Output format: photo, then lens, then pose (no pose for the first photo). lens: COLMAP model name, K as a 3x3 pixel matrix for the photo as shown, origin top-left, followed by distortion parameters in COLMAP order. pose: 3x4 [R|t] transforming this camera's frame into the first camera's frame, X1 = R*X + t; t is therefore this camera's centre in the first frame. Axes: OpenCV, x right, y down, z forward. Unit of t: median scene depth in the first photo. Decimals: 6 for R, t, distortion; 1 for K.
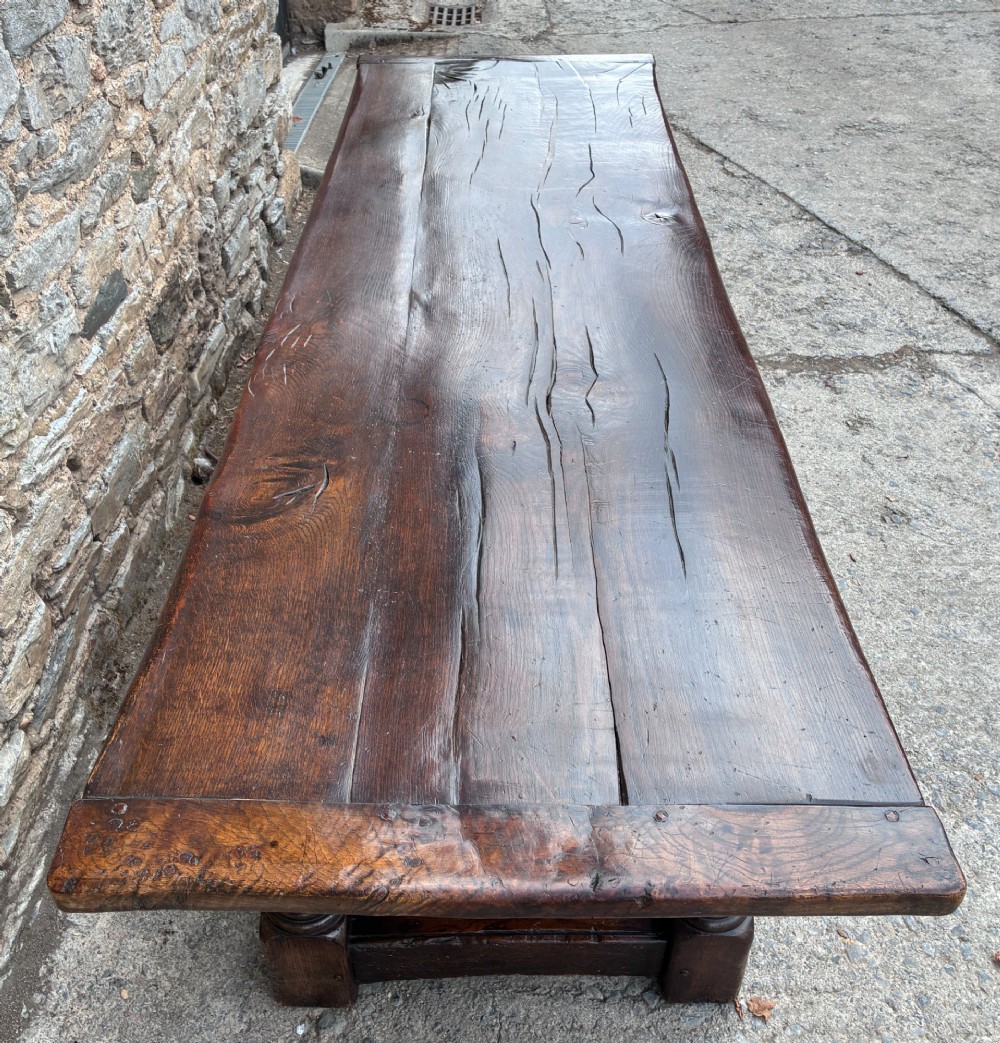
lens RADIAL K [[1035.5, 0, 509.1], [0, 1035.5, 529.9], [0, 0, 1]] dist [0.019875, 0.000000]
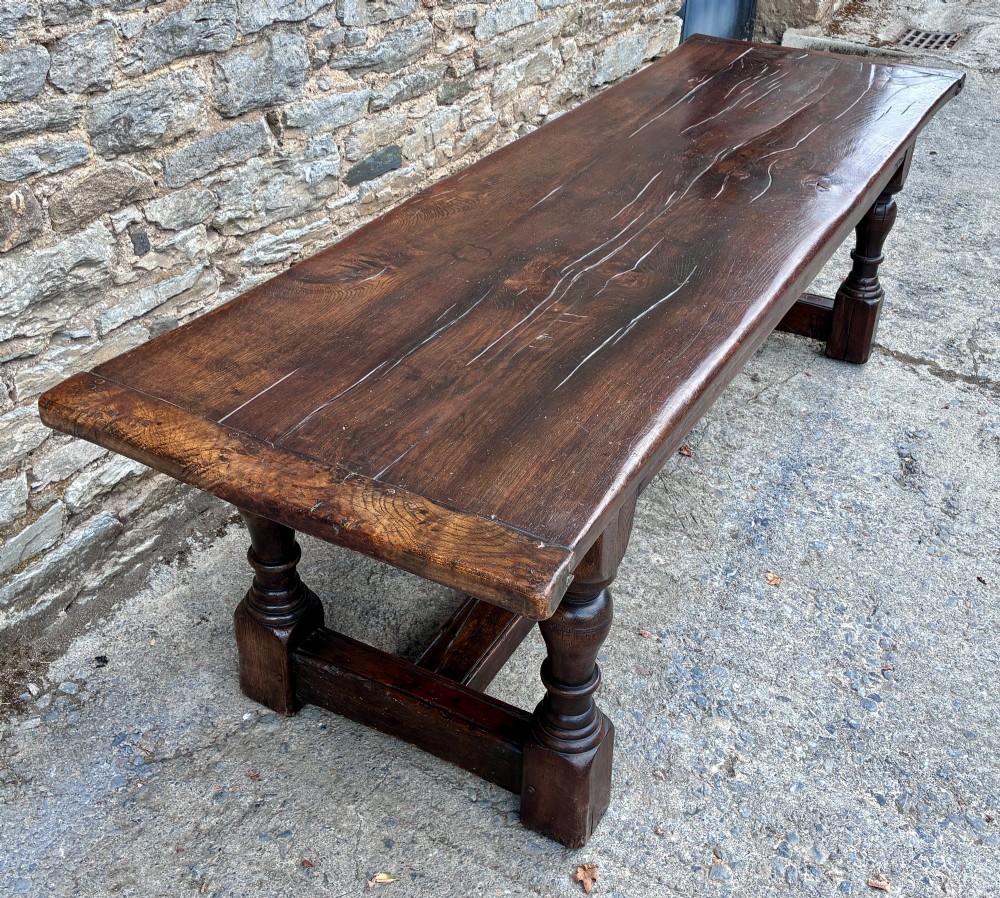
lens RADIAL K [[1159.2, 0, 522.0], [0, 1159.2, 348.0], [0, 0, 1]] dist [0.025271, 0.000000]
pose [[0.876901, 0.249399, -0.410908, 0.451499], [-0.324262, 0.937977, -0.122693, 0.118291], [0.354823, 0.240831, 0.903383, -0.182273]]
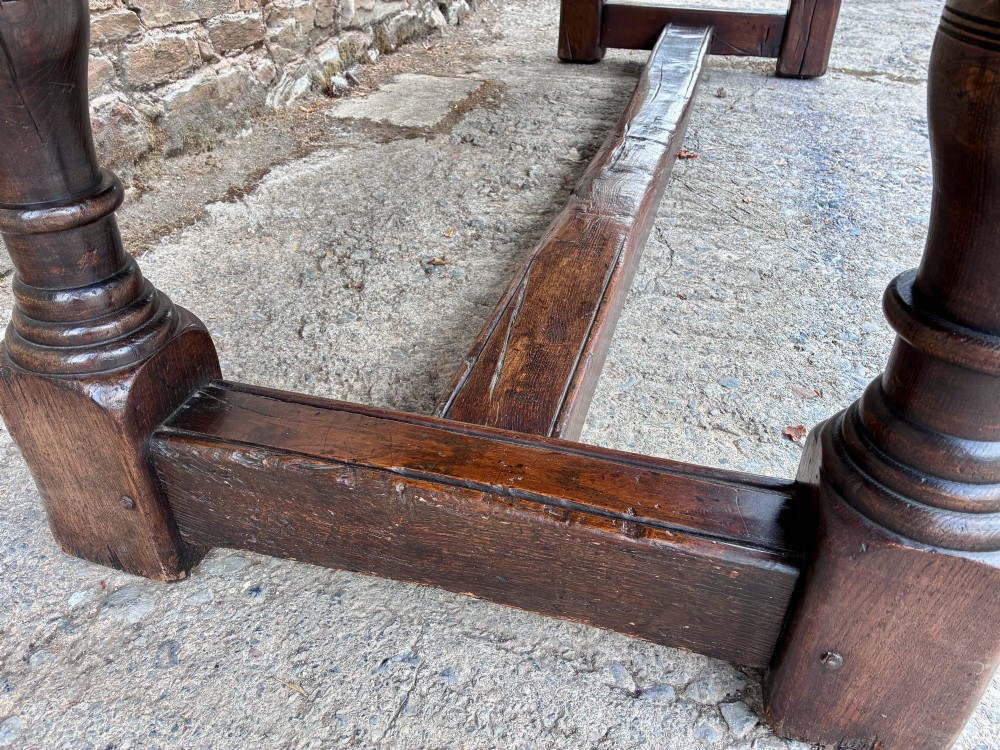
lens RADIAL K [[765.1, 0, 510.2], [0, 765.1, 370.7], [0, 0, 1]] dist [0.050982, -0.063409]
pose [[0.958765, 0.160495, -0.234544, 0.082417], [-0.179101, 0.981989, -0.060165, 0.292602], [0.220664, 0.099691, 0.970242, 0.544226]]
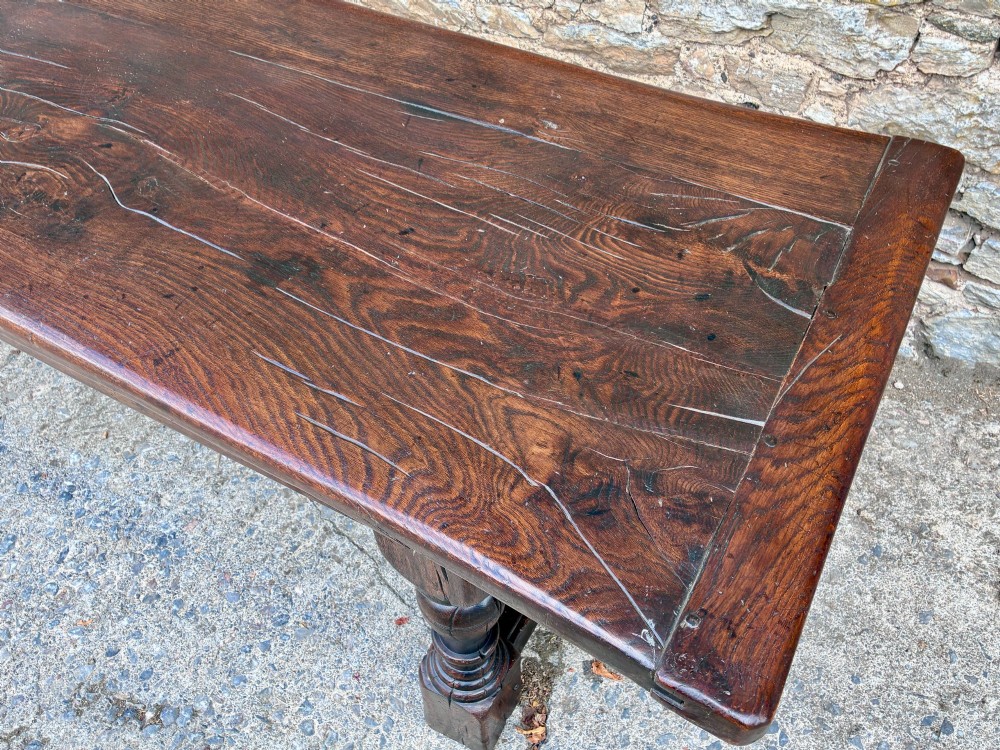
lens RADIAL K [[851.5, 0, 479.6], [0, 851.5, 353.1], [0, 0, 1]] dist [0.023071, -0.009723]
pose [[-0.505485, 0.657762, -0.558421, 0.363846], [-0.523526, 0.280640, 0.804463, -0.964541], [0.685861, 0.698992, 0.202496, 1.295806]]
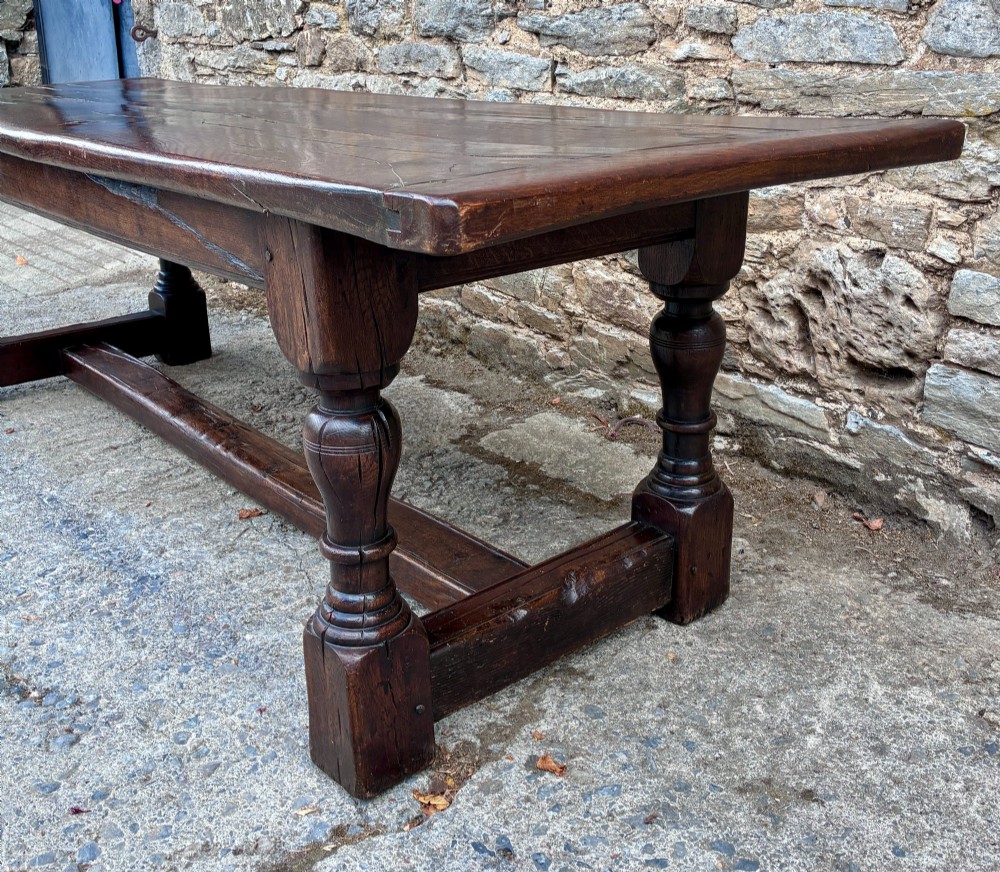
lens RADIAL K [[1082.6, 0, 513.7], [0, 1082.6, 338.7], [0, 0, 1]] dist [0.010803, 0.000000]
pose [[-0.762440, 0.193999, -0.617292, 0.480024], [-0.395056, 0.615987, 0.681536, -0.989081], [0.512462, 0.763495, -0.393012, 1.783184]]
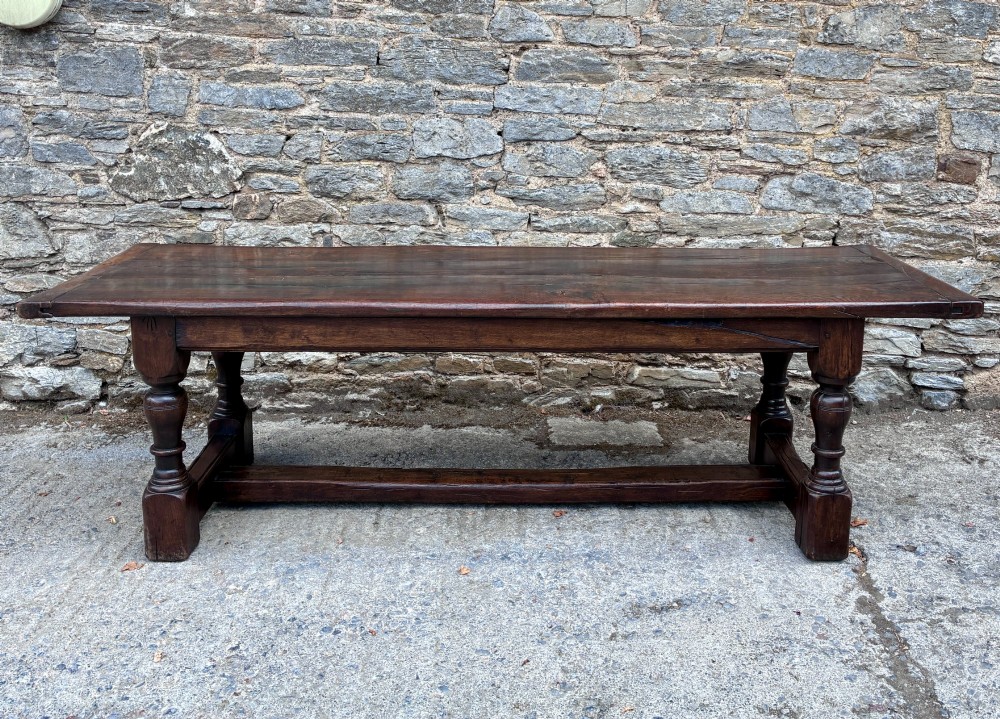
lens RADIAL K [[975.2, 0, 521.7], [0, 975.2, 236.8], [0, 0, 1]] dist [0.036996, 0.000000]
pose [[0.001778, 0.178192, -0.983994, 1.572210], [-0.637326, 0.758462, 0.136198, -0.550528], [0.770592, 0.626883, 0.114915, 0.820134]]
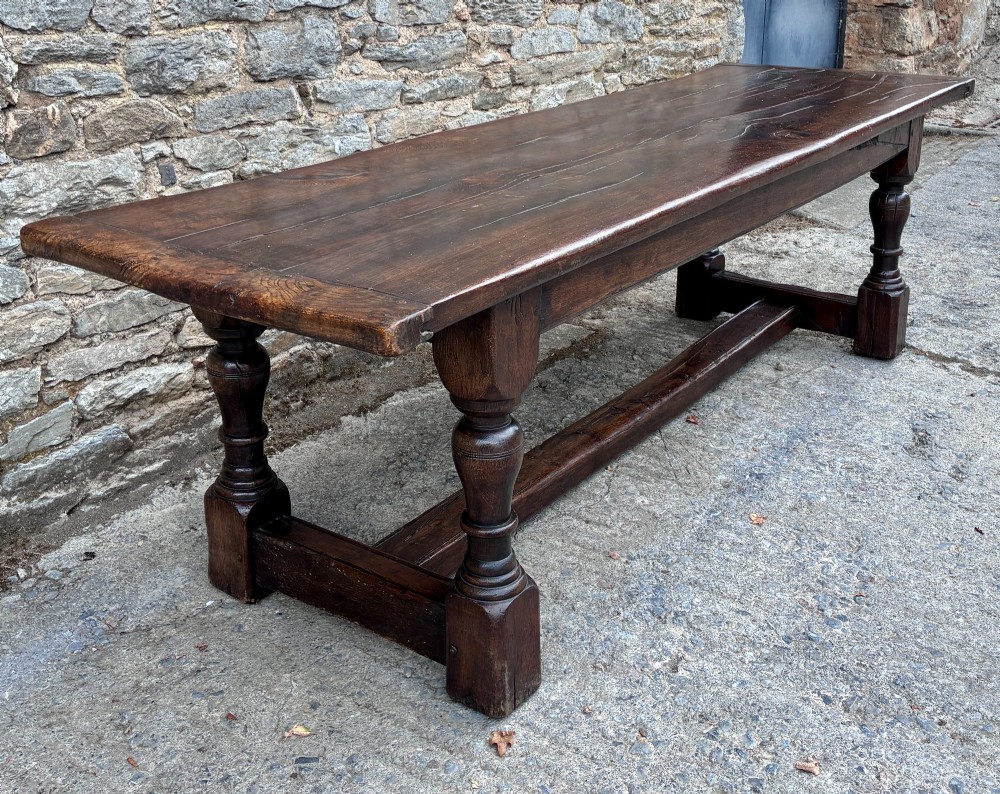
lens RADIAL K [[1157.4, 0, 536.6], [0, 1157.4, 217.4], [0, 0, 1]] dist [0.025500, 0.000000]
pose [[0.814800, 0.139071, -0.562814, 0.715176], [-0.361508, 0.880824, -0.305713, 0.302963], [0.453224, 0.452557, 0.767971, -0.089213]]
